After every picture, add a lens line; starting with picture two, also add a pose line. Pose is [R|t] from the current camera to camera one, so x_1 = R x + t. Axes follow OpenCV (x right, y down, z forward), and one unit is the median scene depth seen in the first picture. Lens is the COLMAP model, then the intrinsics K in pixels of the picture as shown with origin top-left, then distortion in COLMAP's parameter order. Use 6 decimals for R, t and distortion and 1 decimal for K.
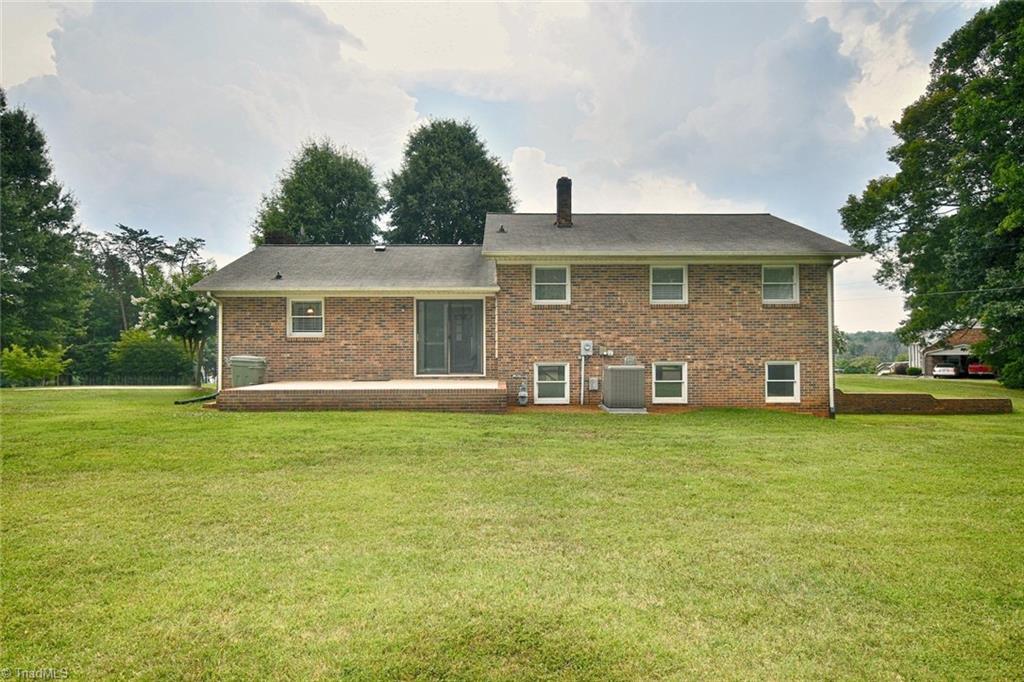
lens RADIAL K [[563.6, 0, 511.4], [0, 563.6, 337.4], [0, 0, 1]] dist [-0.009877, -0.001880]
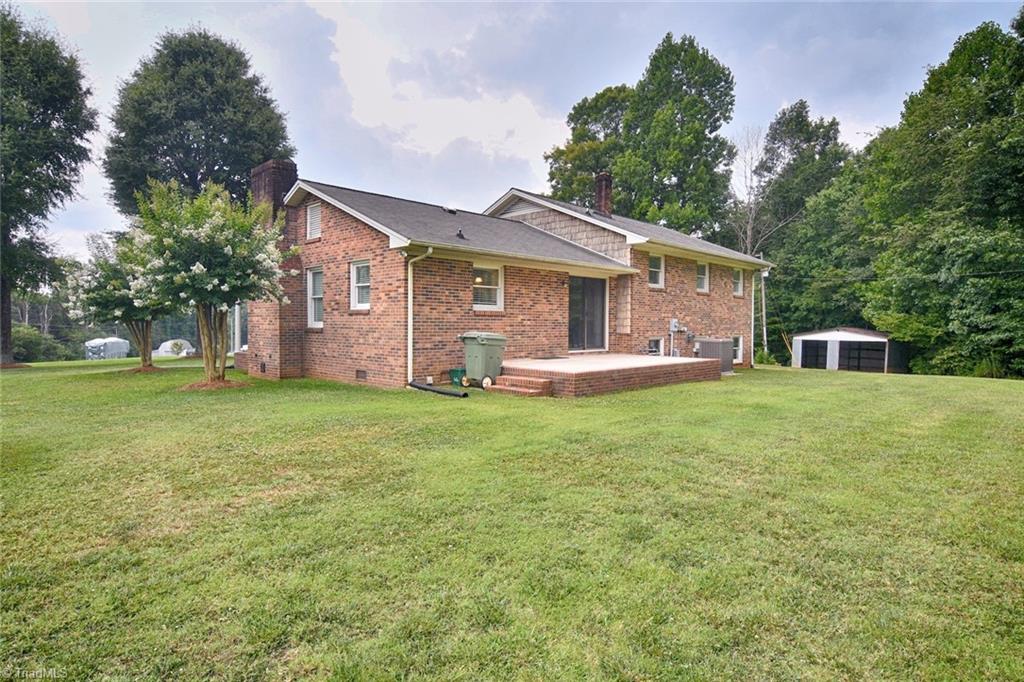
lens RADIAL K [[563.6, 0, 522.6], [0, 563.6, 339.9], [0, 0, 1]] dist [-0.009877, -0.001880]
pose [[0.707625, -0.012994, 0.706469, -0.933858], [-0.013351, 0.999406, 0.031756, 0.016028], [-0.706462, -0.031903, 0.707031, 0.355889]]
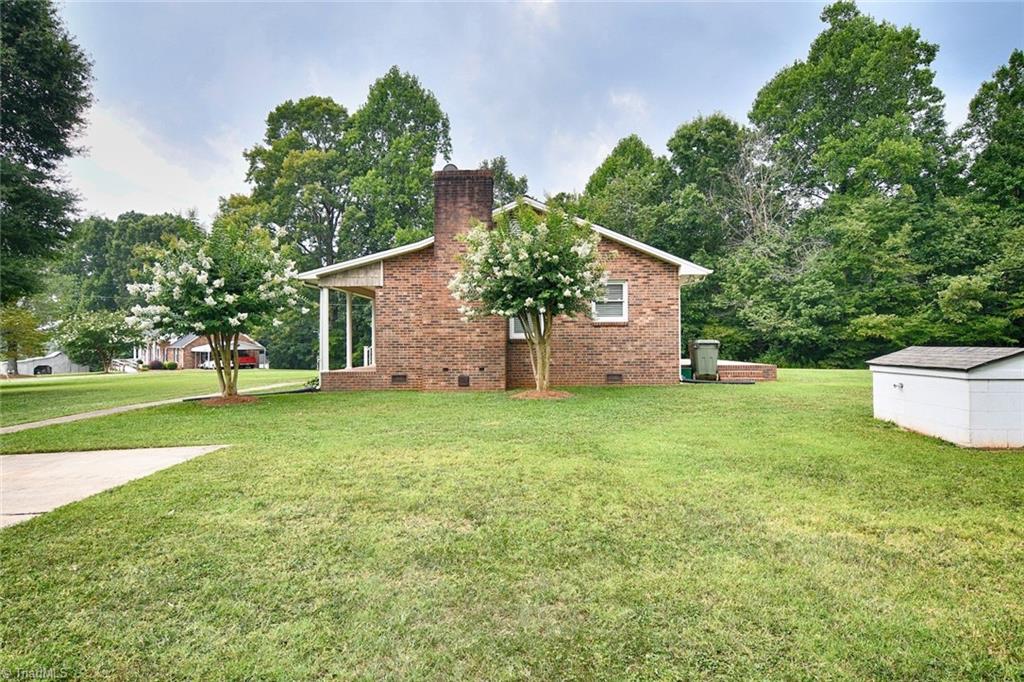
lens RADIAL K [[563.6, 0, 528.1], [0, 563.6, 342.9], [0, 0, 1]] dist [-0.009877, -0.001880]
pose [[0.046307, -0.000495, 0.998927, -1.534261], [-0.000485, 1.000000, 0.000518, 0.038003], [-0.998927, -0.000509, 0.046307, 1.285183]]
